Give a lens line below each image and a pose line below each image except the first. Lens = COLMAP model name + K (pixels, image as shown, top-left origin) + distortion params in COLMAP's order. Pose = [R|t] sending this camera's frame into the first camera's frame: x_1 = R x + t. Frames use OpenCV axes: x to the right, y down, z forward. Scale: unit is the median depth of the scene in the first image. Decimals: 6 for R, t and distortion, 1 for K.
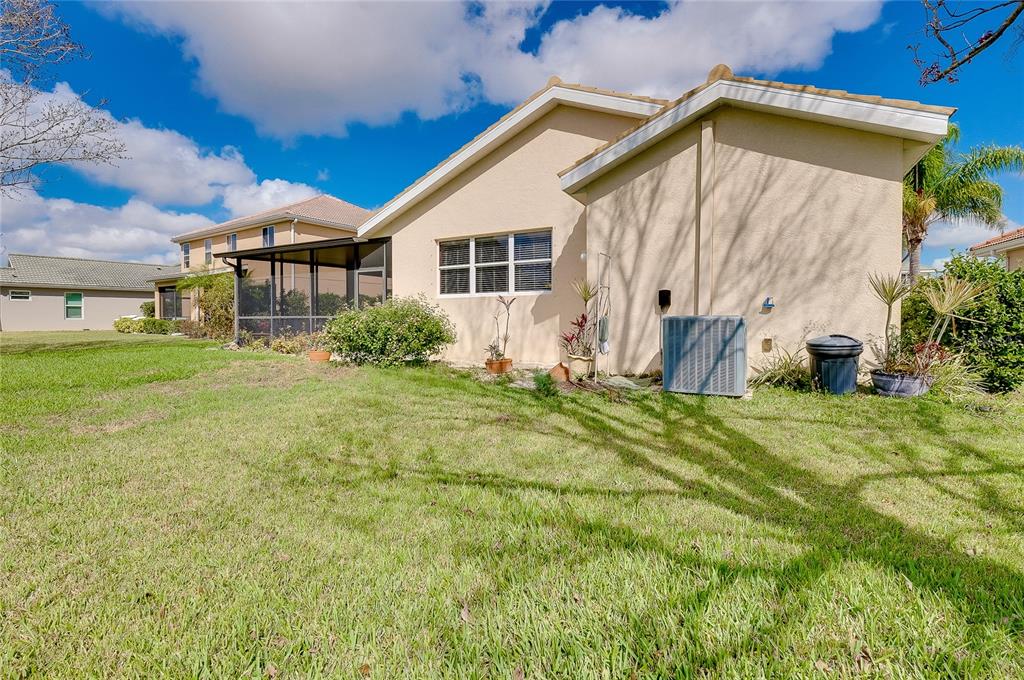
lens RADIAL K [[443.4, 0, 511.6], [0, 443.4, 329.0], [0, 0, 1]] dist [-0.001227, -0.000240]
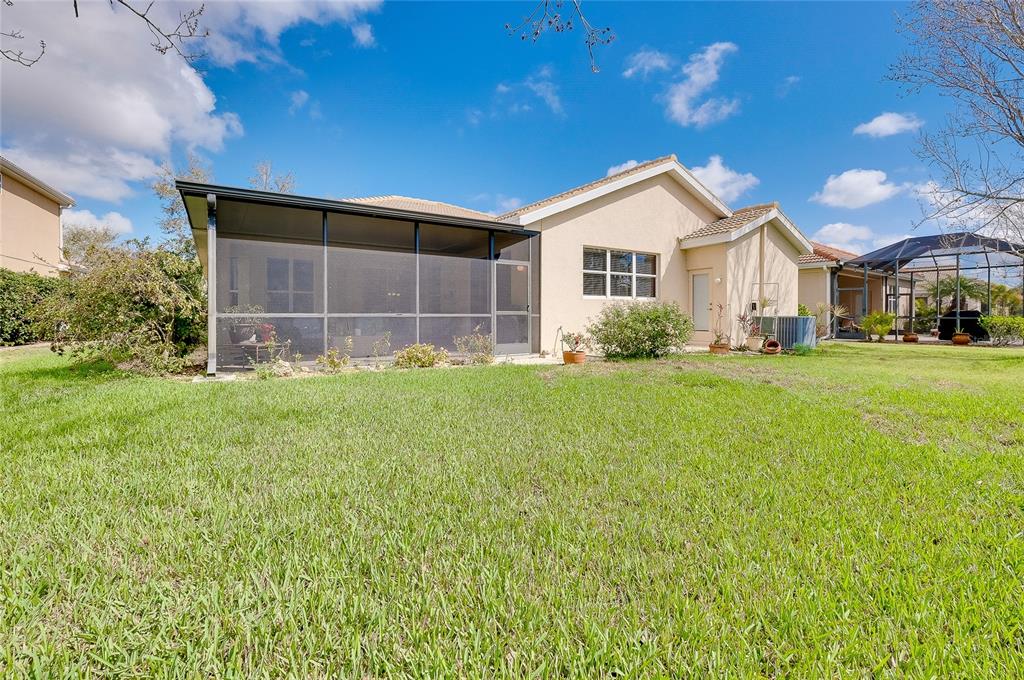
lens RADIAL K [[443.4, 0, 511.6], [0, 443.4, 329.0], [0, 0, 1]] dist [-0.001227, -0.000240]
pose [[0.481732, -0.024141, 0.875986, -1.825351], [0.021021, 0.999651, 0.015989, -0.023316], [-0.876067, 0.010711, 0.482071, 0.941357]]
